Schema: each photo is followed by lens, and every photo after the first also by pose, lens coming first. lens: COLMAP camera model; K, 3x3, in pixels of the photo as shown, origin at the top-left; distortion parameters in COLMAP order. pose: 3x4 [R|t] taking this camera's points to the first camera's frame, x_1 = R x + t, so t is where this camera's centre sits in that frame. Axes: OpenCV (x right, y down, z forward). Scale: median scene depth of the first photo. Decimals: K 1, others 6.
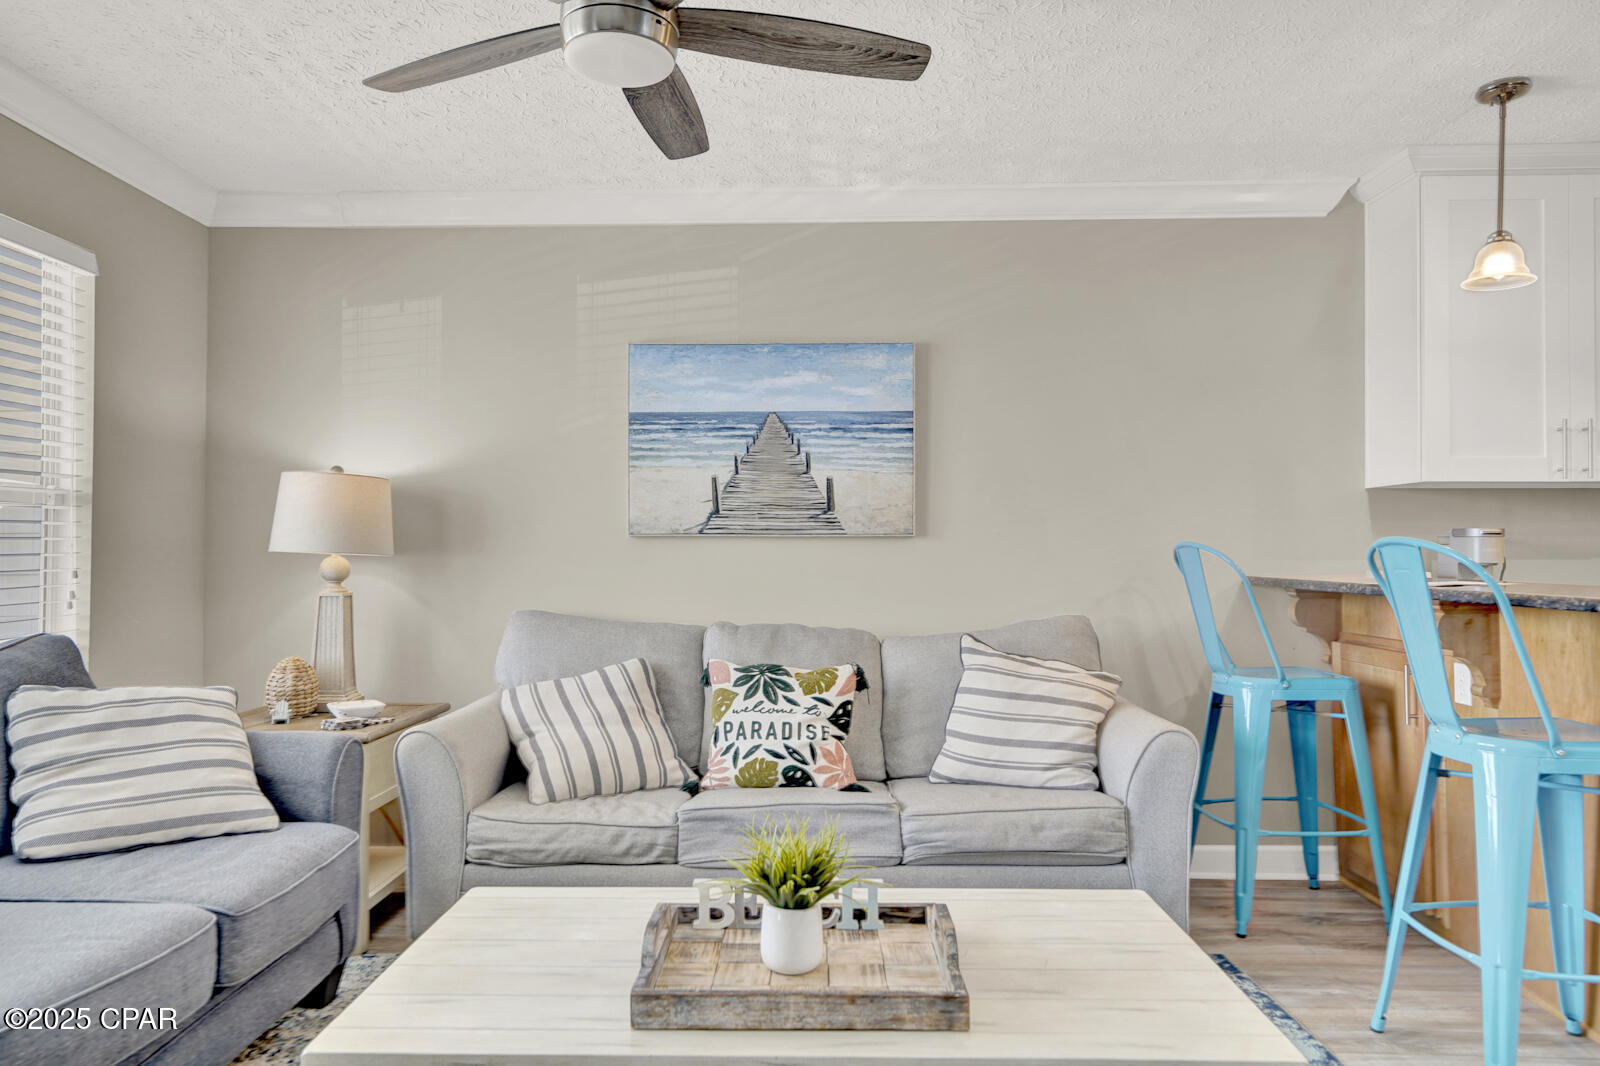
lens RADIAL K [[1036.0, 0, 787.1], [0, 1036.0, 535.4], [0, 0, 1]] dist [0.022442, -0.003098]
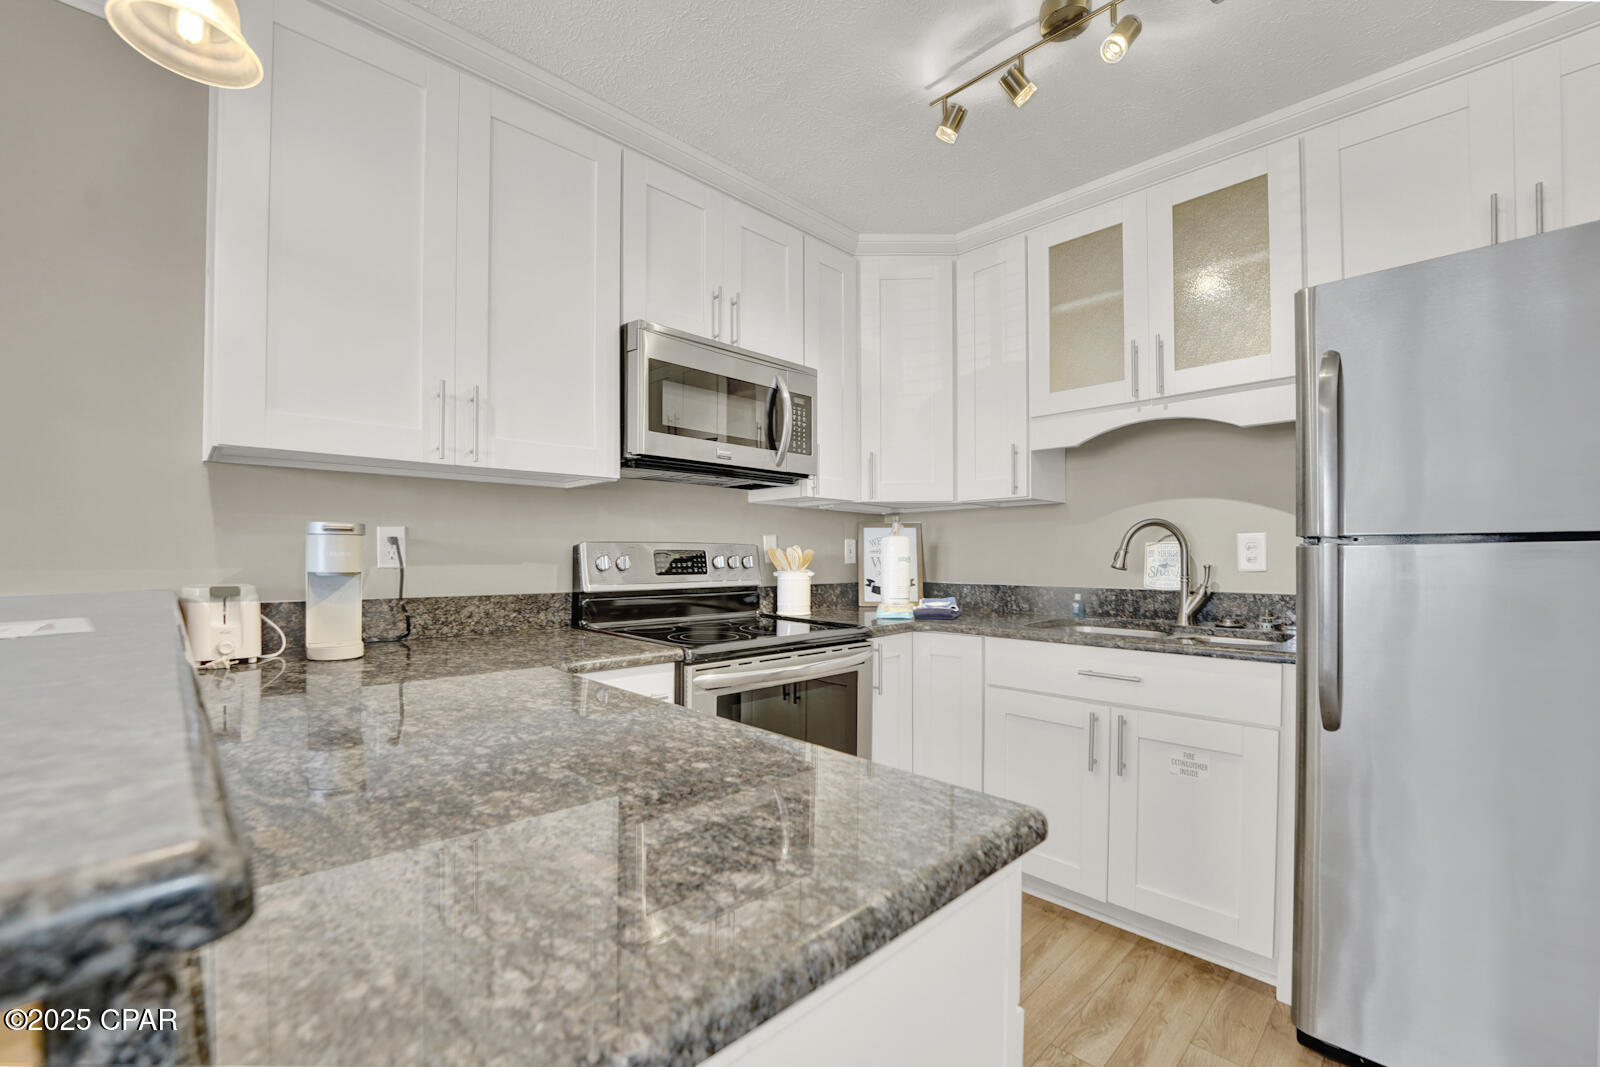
lens RADIAL K [[649.9, 0, 781.6], [0, 649.9, 558.3], [0, 0, 1]] dist [-0.024728, 0.000138]
pose [[0.716207, -0.003183, 0.697881, 0.592037], [-0.012291, 0.999777, 0.017173, 0.006383], [-0.697780, -0.020877, 0.716008, 0.497475]]
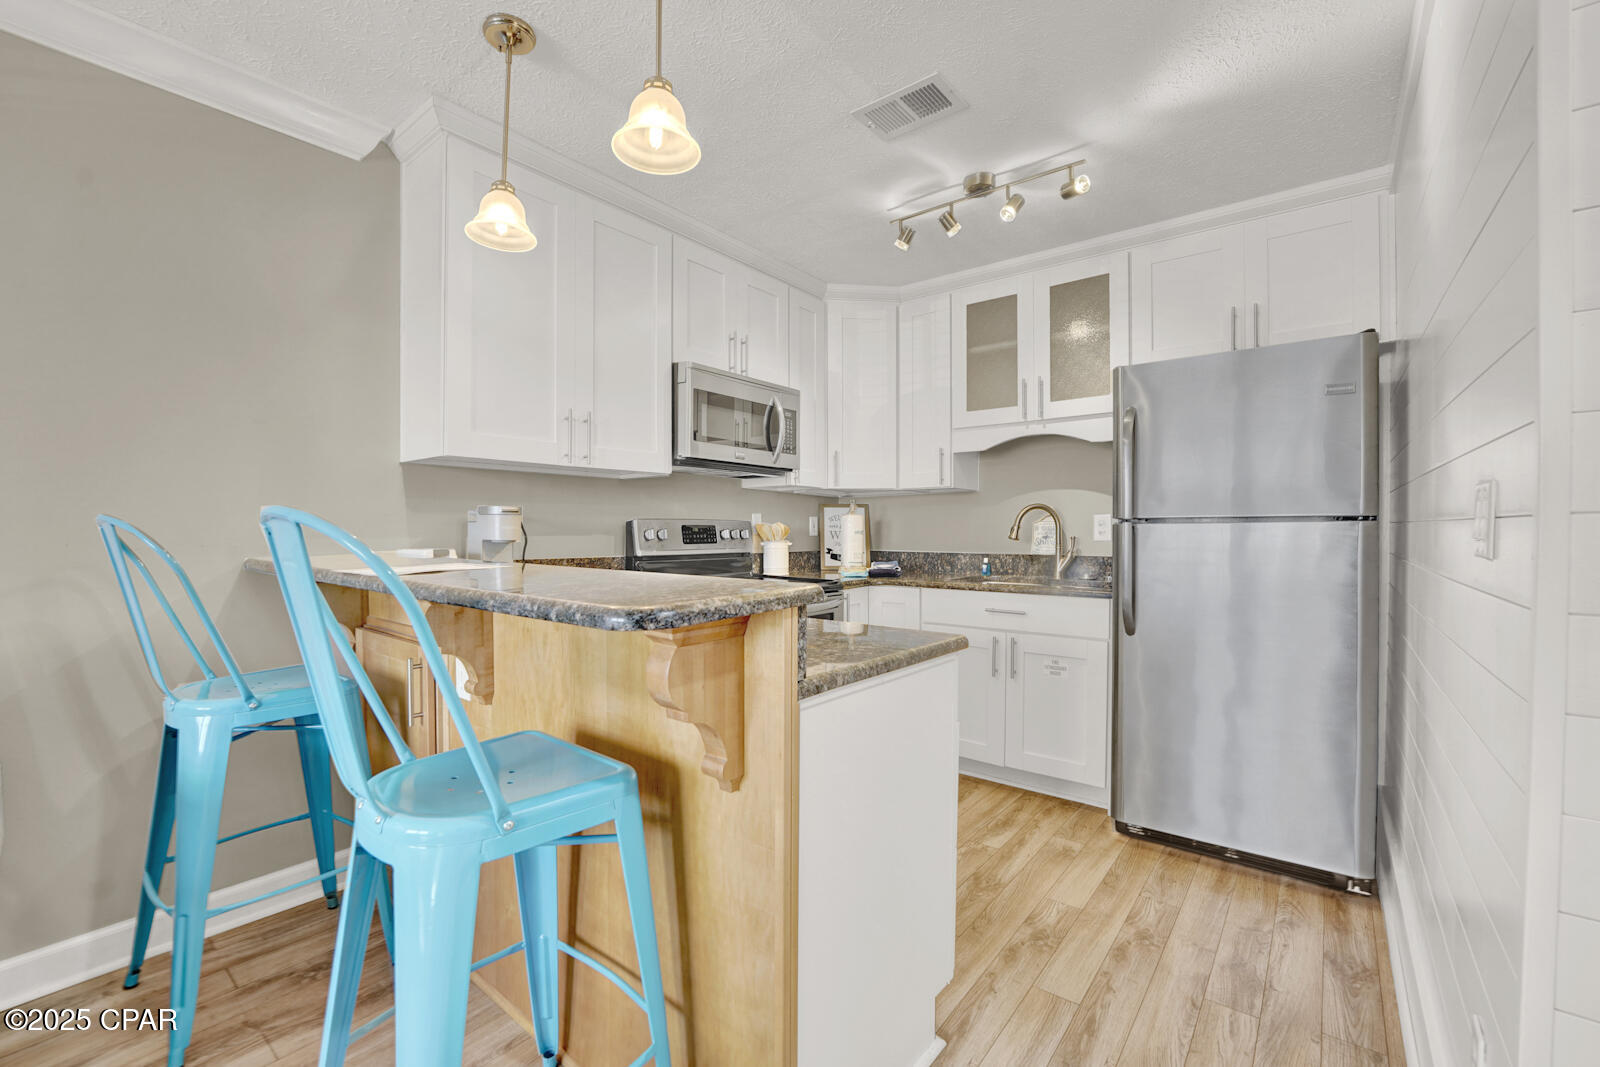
lens RADIAL K [[659.2, 0, 784.7], [0, 659.2, 535.1], [0, 0, 1]] dist [-0.027329, 0.003076]
pose [[0.621450, -0.006013, 0.783431, 0.341807], [-0.015666, 0.999675, 0.020100, 0.004406], [-0.783297, -0.024765, 0.621154, 0.395041]]
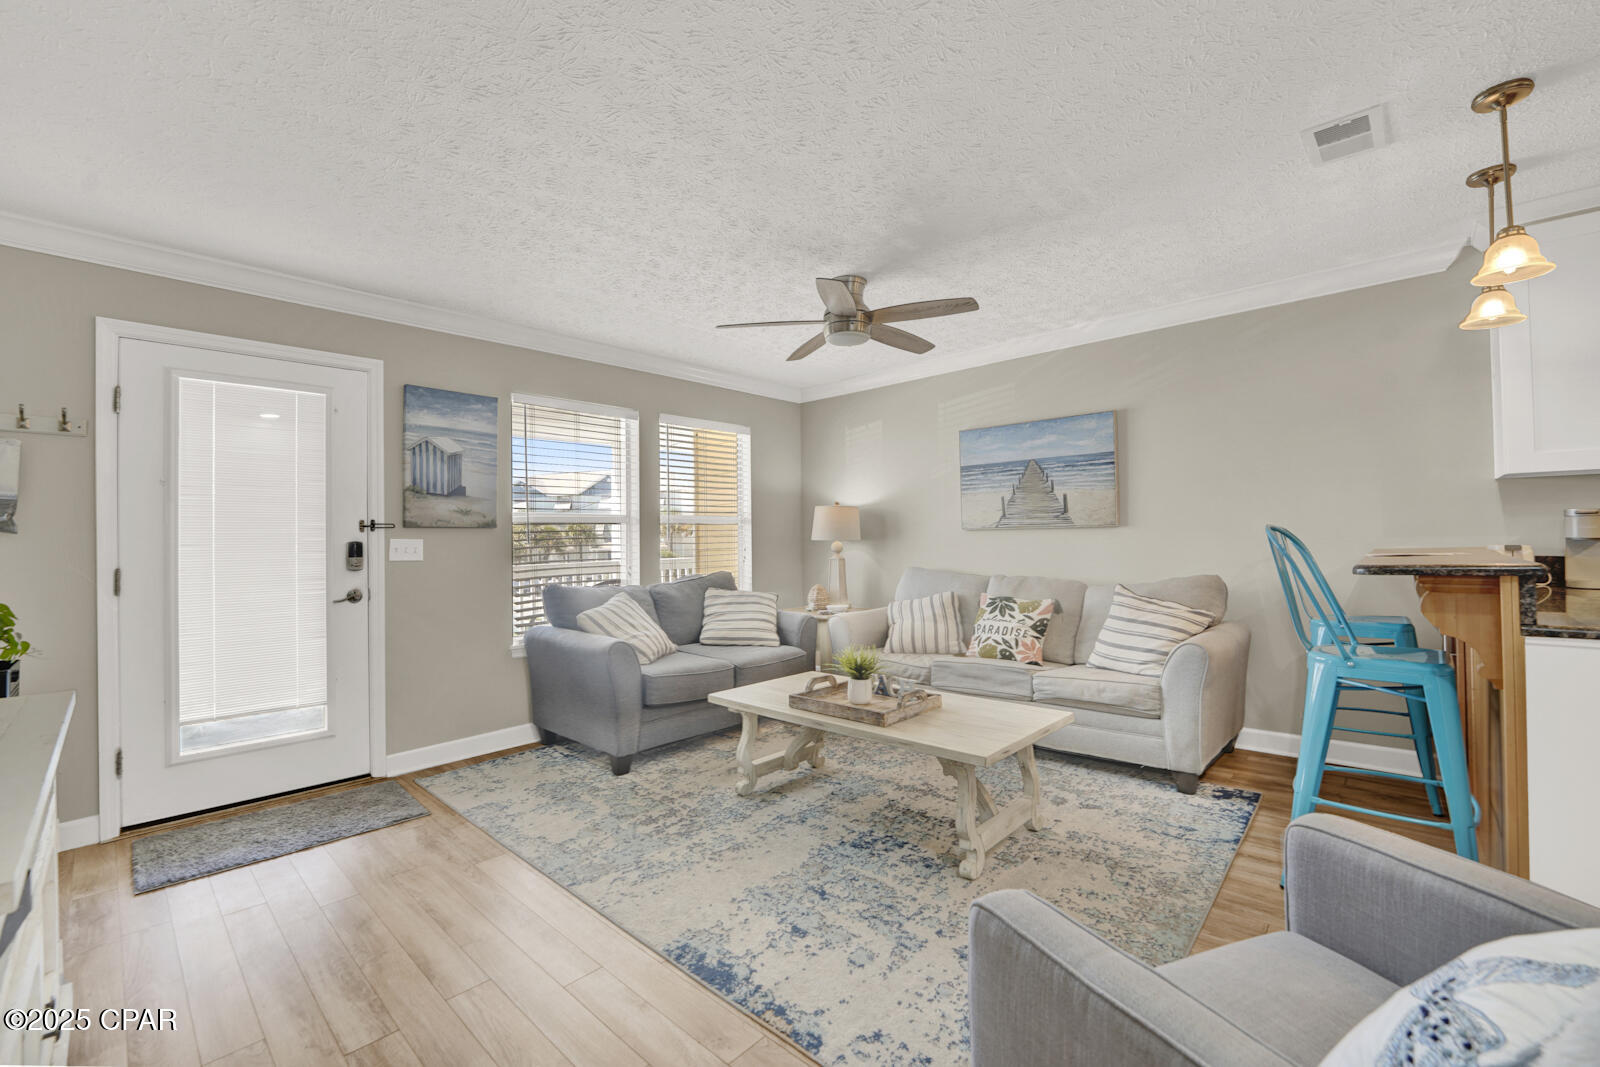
lens RADIAL K [[666.7, 0, 788.3], [0, 666.7, 529.8], [0, 0, 1]] dist [-0.023203, 0.000092]
pose [[0.739594, -0.021710, -0.672703, 0.510865], [0.027373, 0.999623, -0.002165, -0.006265], [0.672496, -0.016813, 0.739909, -0.166886]]
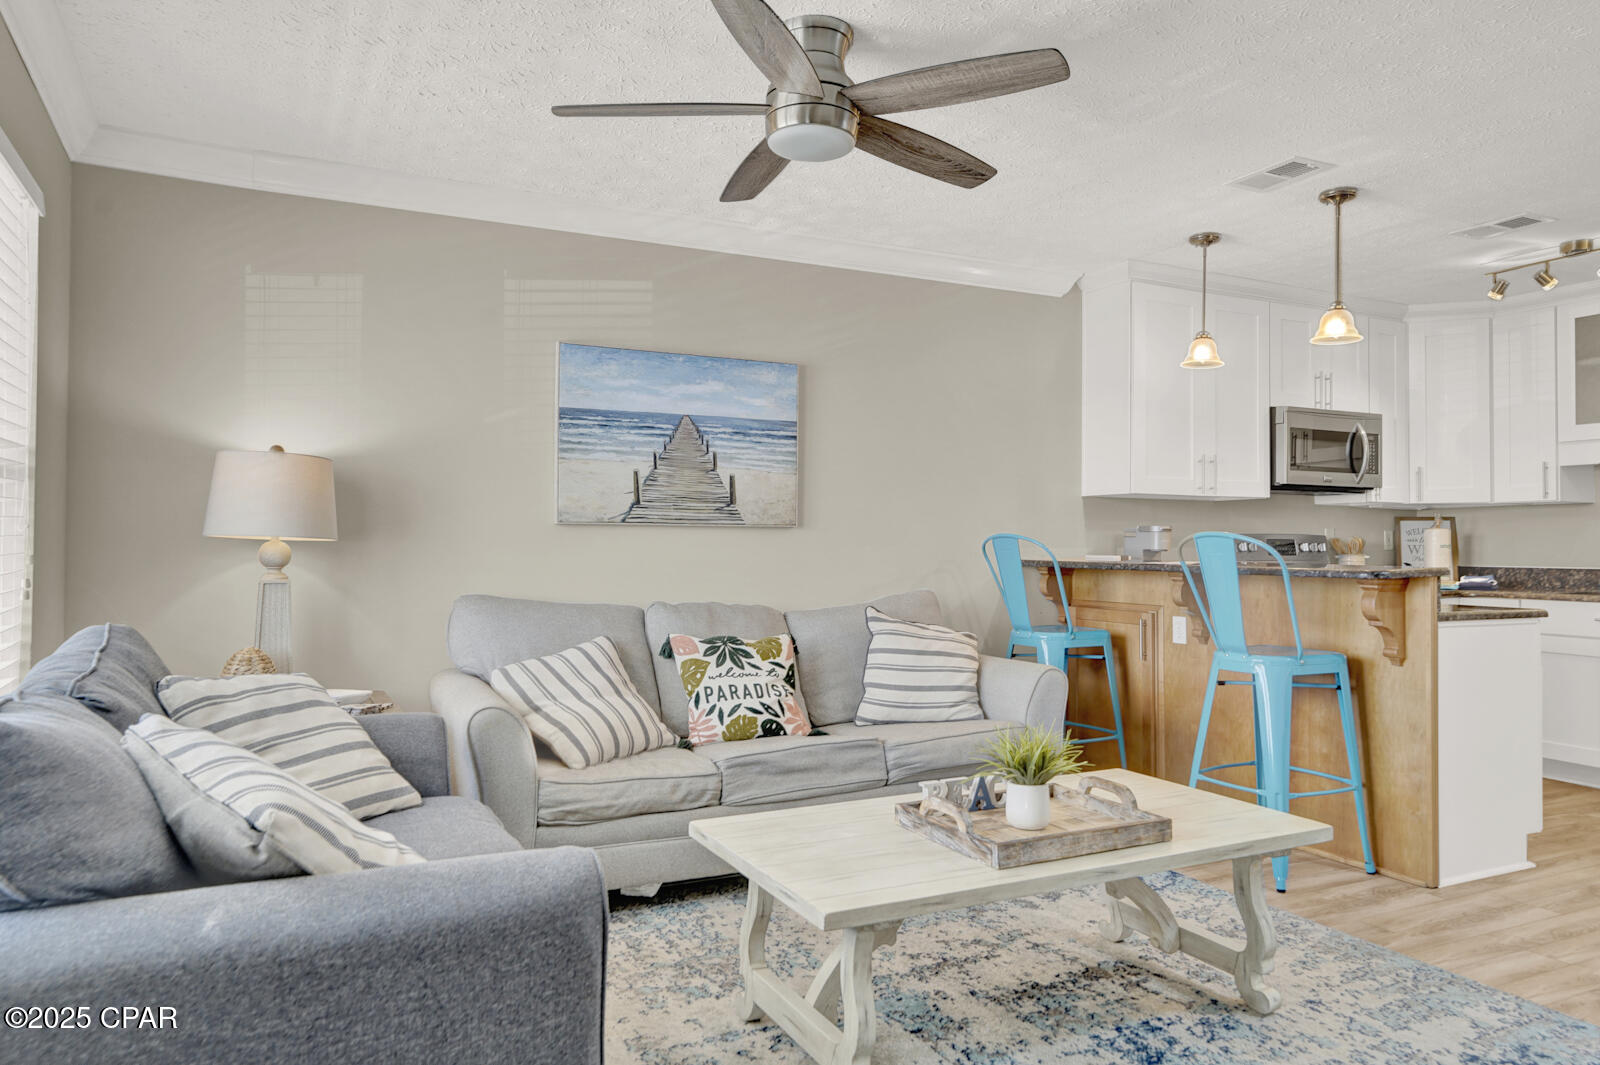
lens RADIAL K [[1048.0, 0, 785.9], [0, 1048.0, 530.0], [0, 0, 1]] dist [0.021604, -0.003225]
pose [[0.886500, 0.010210, 0.462617, -0.504945], [-0.012495, 0.999920, 0.001876, 0.002670], [-0.462561, -0.007444, 0.886556, -0.068792]]
